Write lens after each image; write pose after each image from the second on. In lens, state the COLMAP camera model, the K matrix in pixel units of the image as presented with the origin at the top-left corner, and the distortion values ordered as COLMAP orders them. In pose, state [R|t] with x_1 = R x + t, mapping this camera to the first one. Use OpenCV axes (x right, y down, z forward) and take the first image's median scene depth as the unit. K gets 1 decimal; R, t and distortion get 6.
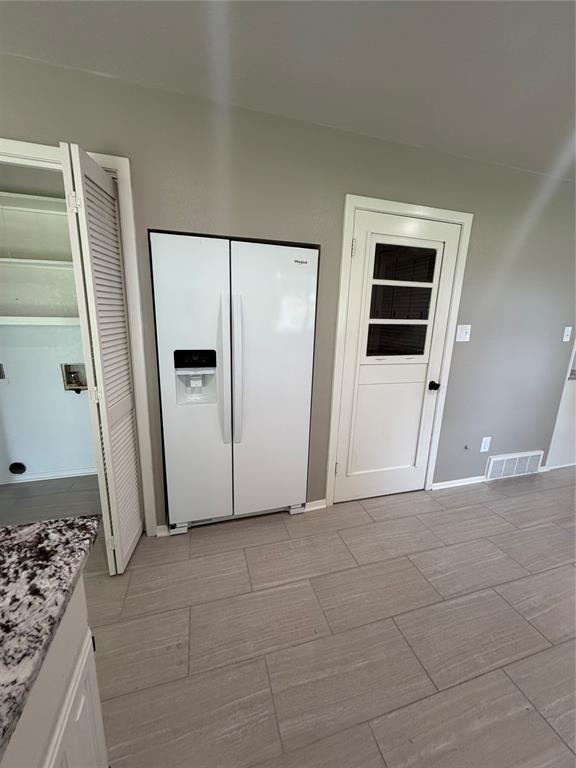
lens RADIAL K [[305.9, 0, 288.7], [0, 305.9, 382.5], [0, 0, 1]] dist [0.001496, 0.000197]
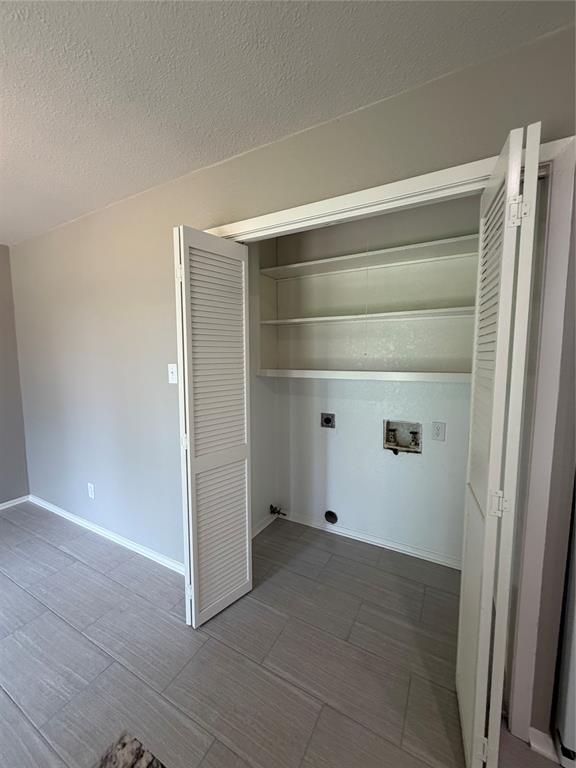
lens RADIAL K [[305.9, 0, 288.7], [0, 305.9, 382.5], [0, 0, 1]] dist [0.001496, 0.000197]
pose [[0.699869, 0.030899, -0.713603, -0.281881], [-0.141617, 0.985233, -0.096230, -0.041294], [0.700092, 0.168406, 0.693910, 0.130897]]
